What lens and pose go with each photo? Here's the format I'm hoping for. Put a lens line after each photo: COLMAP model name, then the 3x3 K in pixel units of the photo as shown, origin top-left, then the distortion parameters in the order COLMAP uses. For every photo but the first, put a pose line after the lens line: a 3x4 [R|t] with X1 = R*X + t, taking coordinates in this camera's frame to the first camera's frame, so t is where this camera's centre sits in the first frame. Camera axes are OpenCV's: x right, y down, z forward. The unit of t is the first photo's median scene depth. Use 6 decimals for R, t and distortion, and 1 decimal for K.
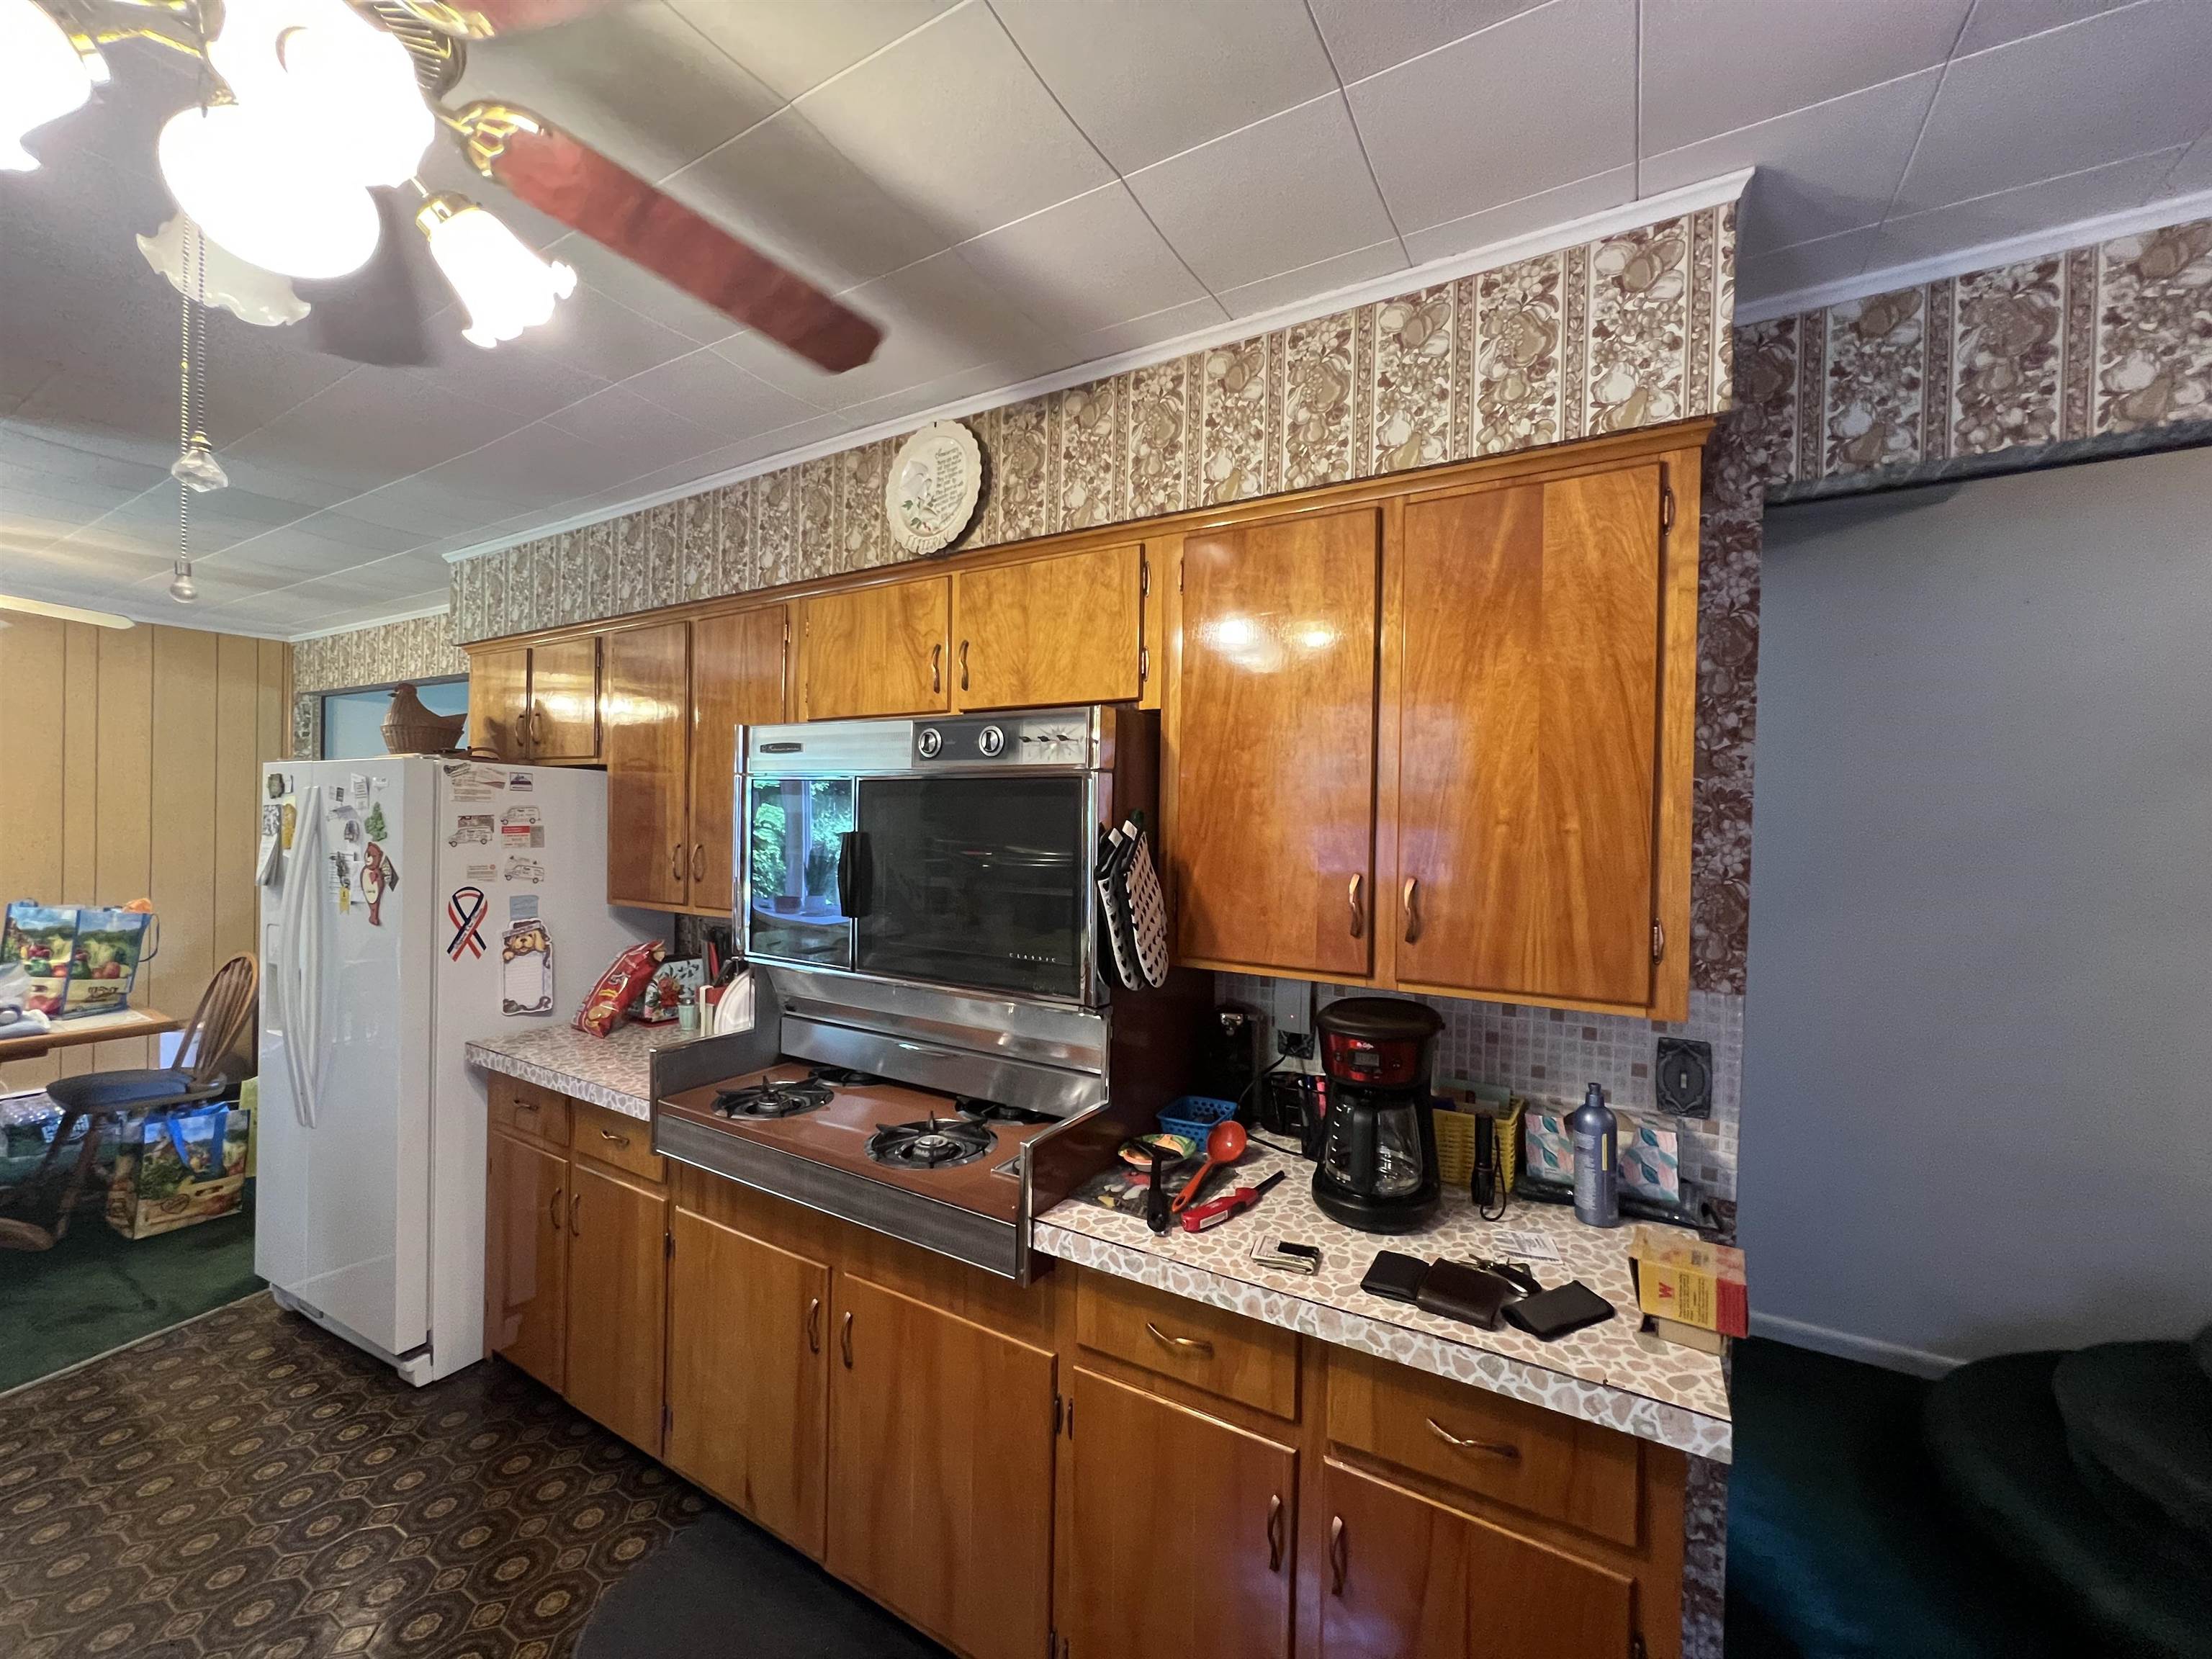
lens RADIAL K [[880.6, 0, 1105.3], [0, 880.6, 828.3], [0, 0, 1]] dist [-0.001305, 0.000355]
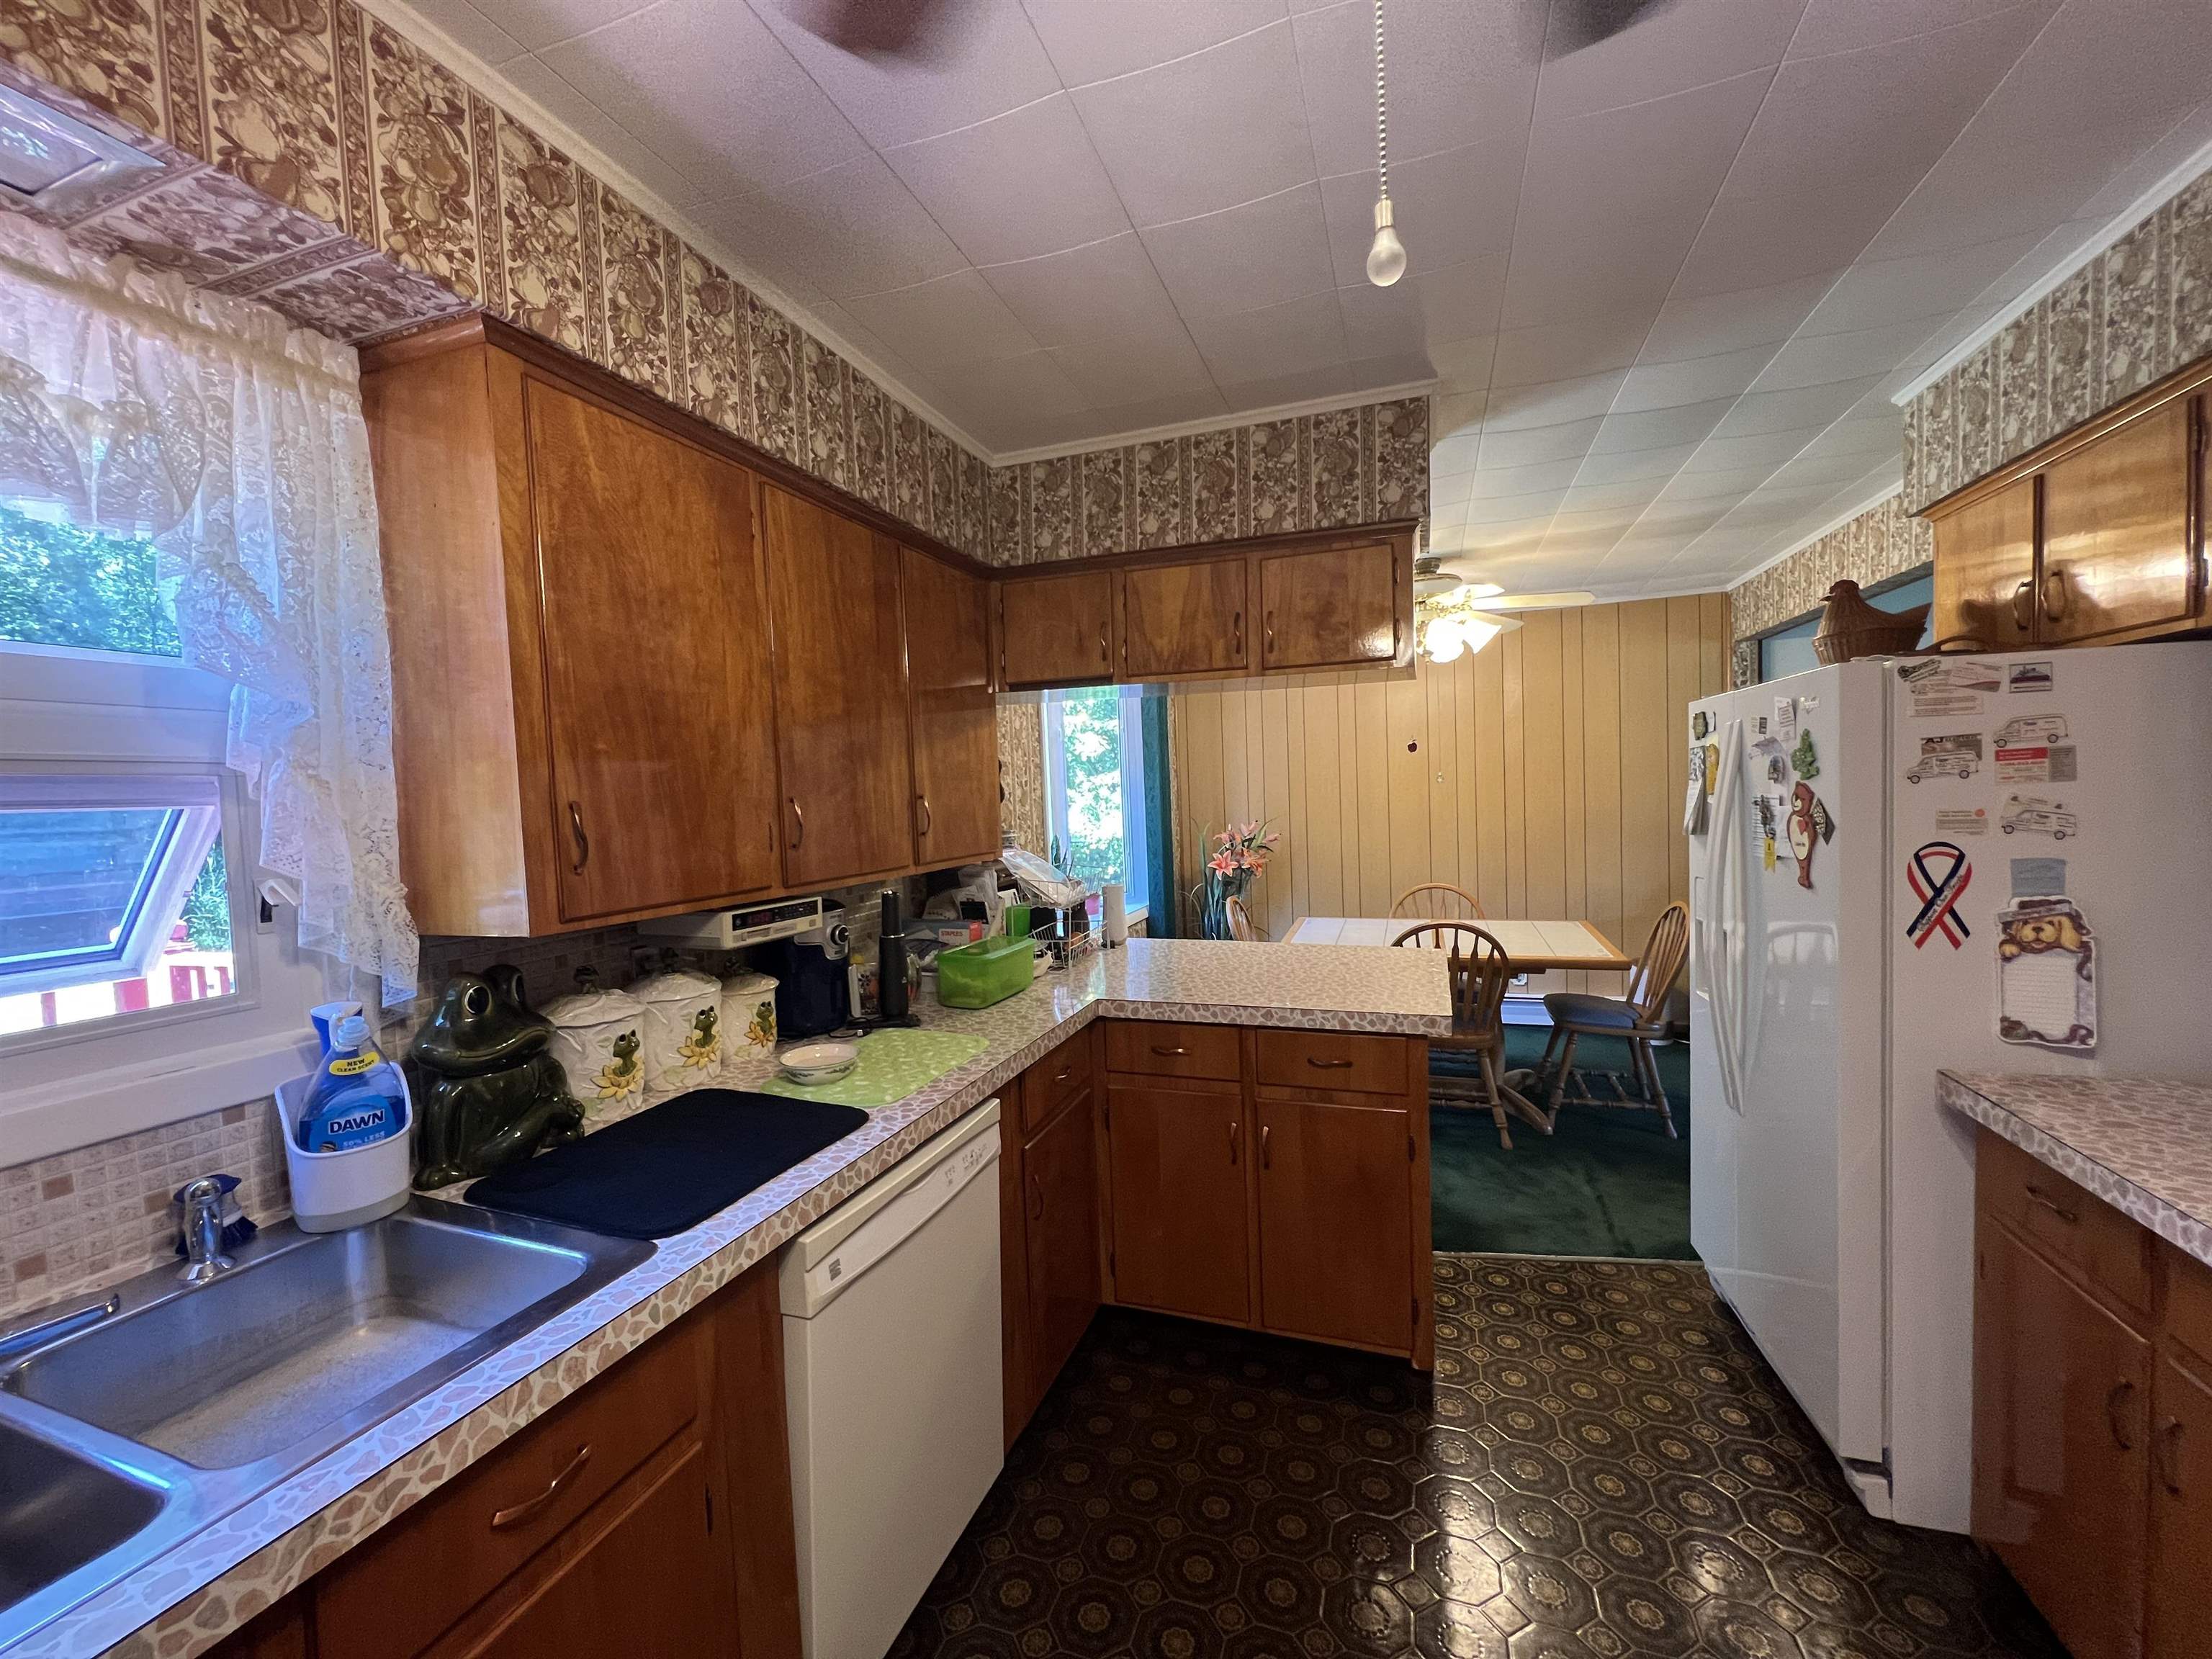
lens RADIAL K [[880.6, 0, 1110.0], [0, 880.6, 833.5], [0, 0, 1]] dist [-0.001305, 0.000355]
pose [[0.197079, 0.019760, -0.980188, -0.180597], [0.037415, 0.998917, 0.027660, 0.016855], [0.979673, -0.042125, 0.196126, 0.234939]]
